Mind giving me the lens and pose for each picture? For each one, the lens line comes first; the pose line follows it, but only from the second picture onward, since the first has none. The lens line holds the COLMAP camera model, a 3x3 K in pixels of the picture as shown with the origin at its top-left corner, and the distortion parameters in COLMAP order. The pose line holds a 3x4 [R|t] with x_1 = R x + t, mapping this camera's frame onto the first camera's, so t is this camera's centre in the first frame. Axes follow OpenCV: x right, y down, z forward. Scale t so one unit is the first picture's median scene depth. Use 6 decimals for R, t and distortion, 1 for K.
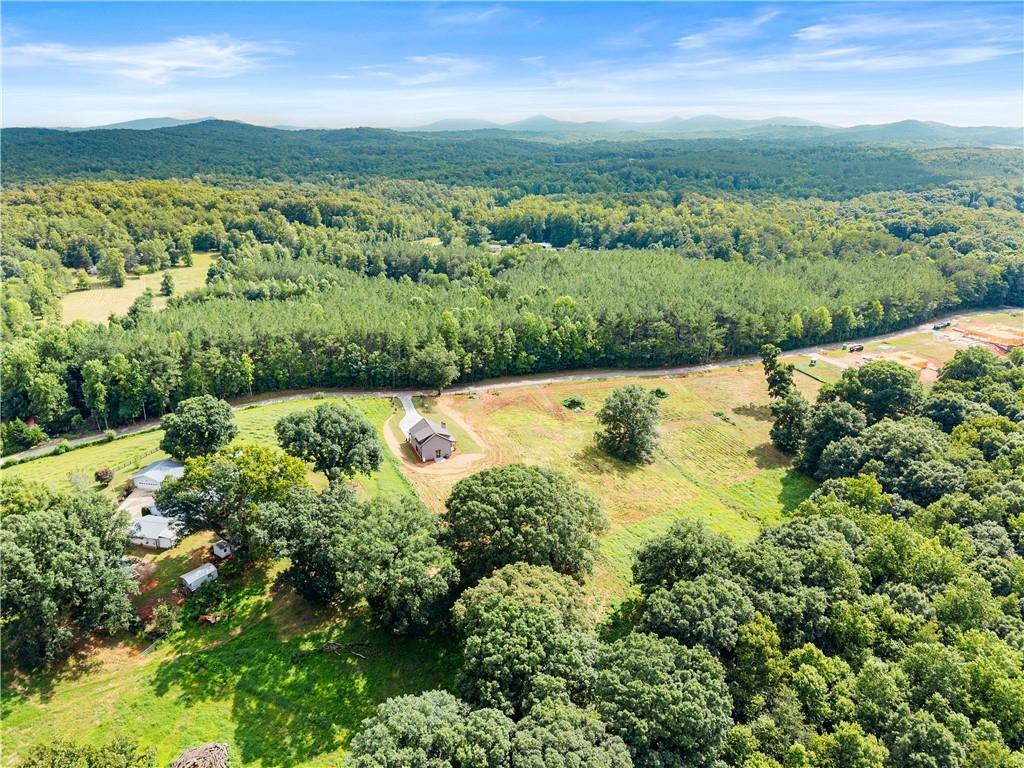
lens RADIAL K [[703.1, 0, 504.7], [0, 703.1, 355.6], [0, 0, 1]] dist [0.006544, -0.001890]
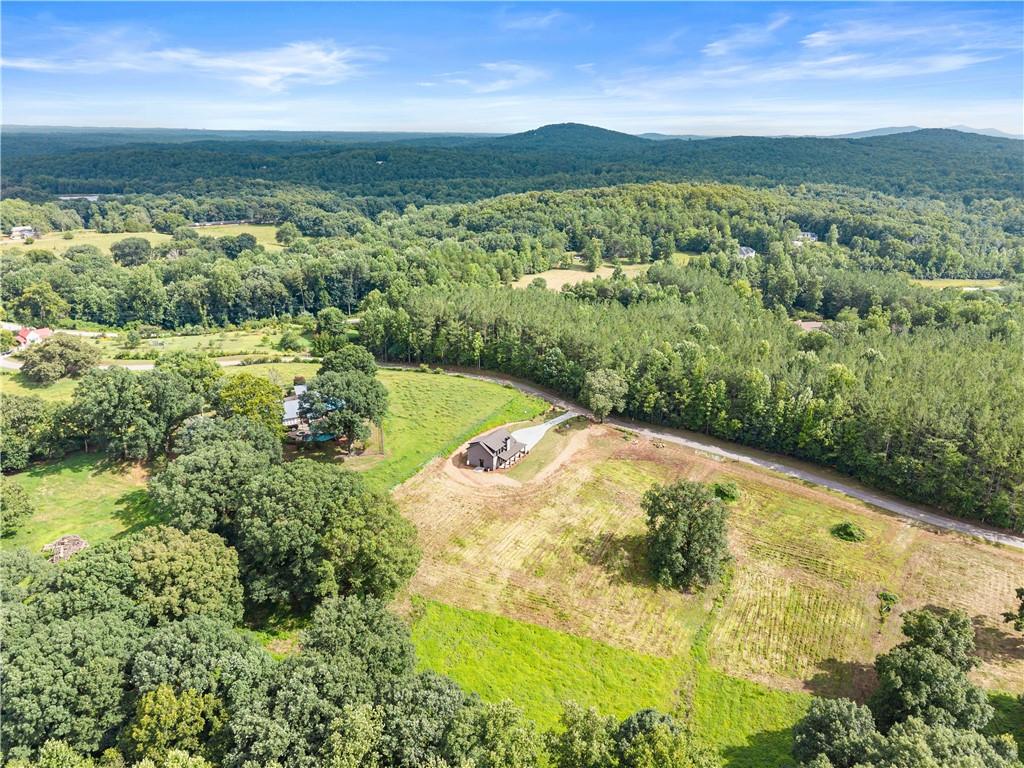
lens RADIAL K [[703.1, 0, 504.7], [0, 703.1, 355.6], [0, 0, 1]] dist [0.006544, -0.001890]
pose [[0.556958, 0.243480, -0.794050, 0.553296], [-0.251080, 0.960690, 0.118465, -0.107756], [0.791680, 0.133390, 0.596196, 0.342970]]
